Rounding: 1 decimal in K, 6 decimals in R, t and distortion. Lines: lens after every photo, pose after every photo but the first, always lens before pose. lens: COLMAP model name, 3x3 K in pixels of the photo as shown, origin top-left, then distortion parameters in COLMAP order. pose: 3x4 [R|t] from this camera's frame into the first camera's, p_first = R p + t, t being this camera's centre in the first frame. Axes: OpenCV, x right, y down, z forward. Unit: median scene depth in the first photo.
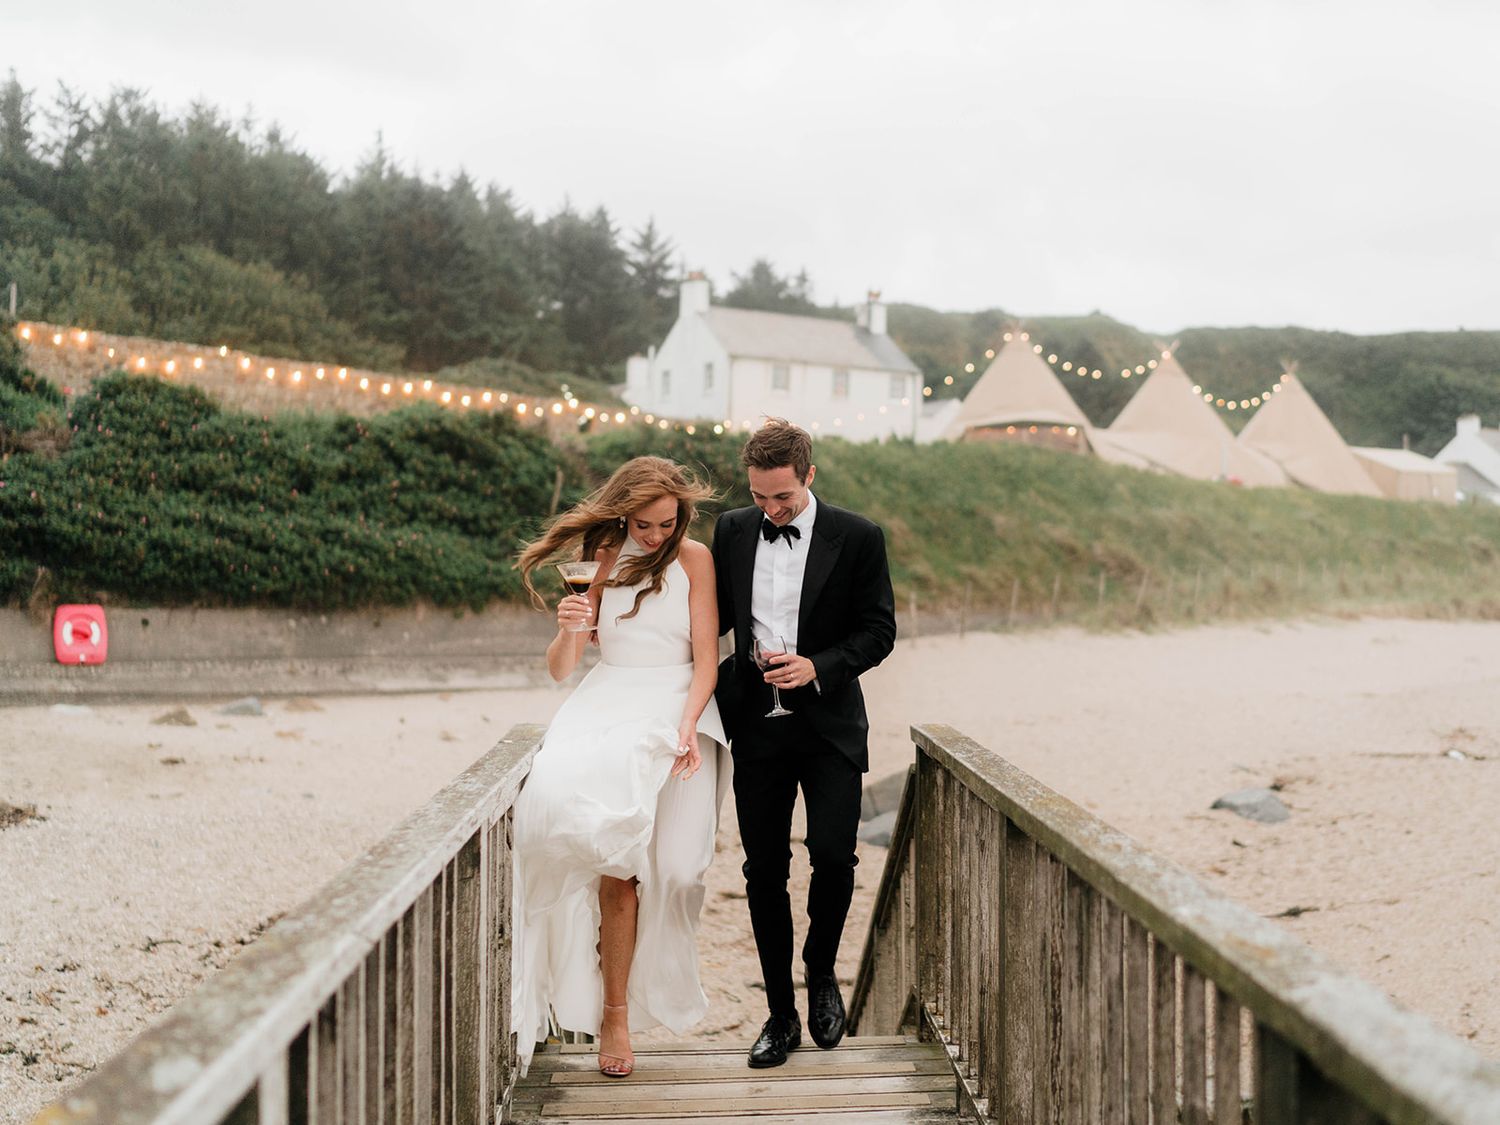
lens RADIAL K [[1514.2, 0, 754.6], [0, 1514.2, 559.3], [0, 0, 1]] dist [-0.013823, 0.000000]
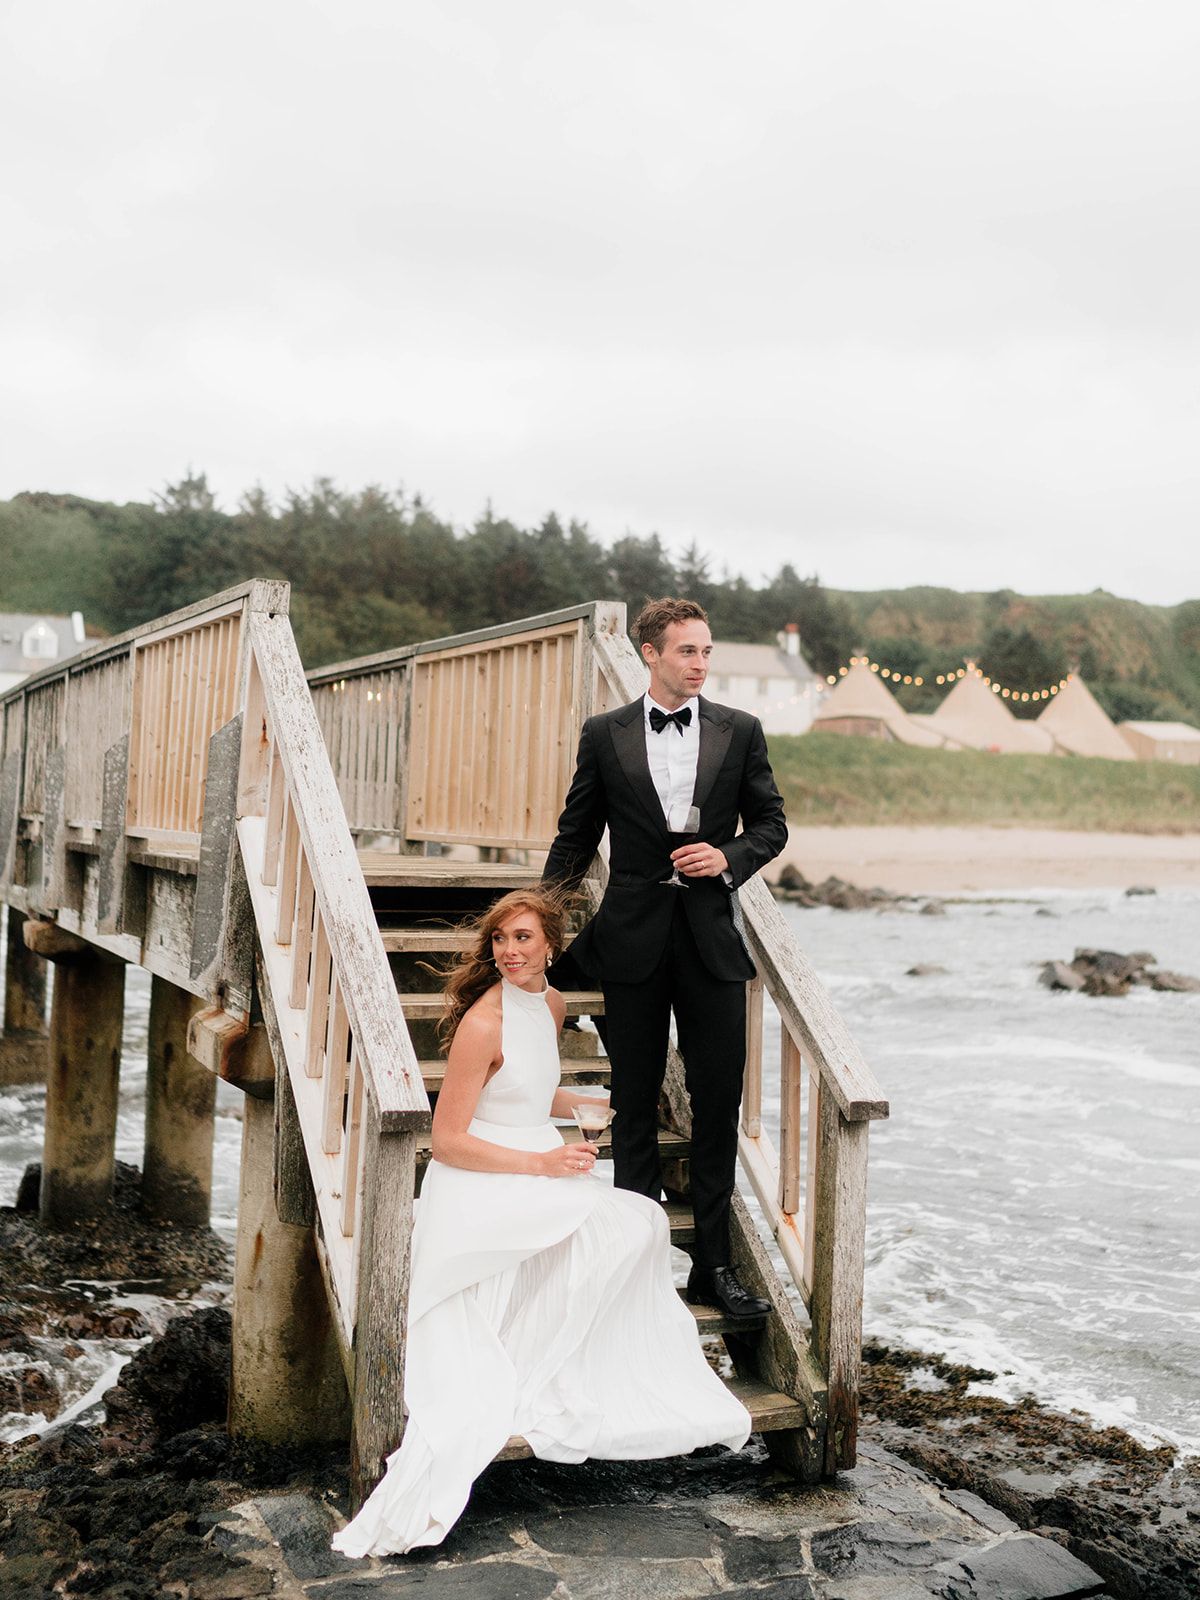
lens RADIAL K [[1615.2, 0, 598.4], [0, 1615.2, 800.4], [0, 0, 1]] dist [-0.013823, 0.000000]
pose [[0.983179, 0.004527, -0.182586, 0.155423], [-0.005421, 0.999976, -0.004395, 0.010025], [0.182562, 0.005311, 0.983180, -0.562966]]
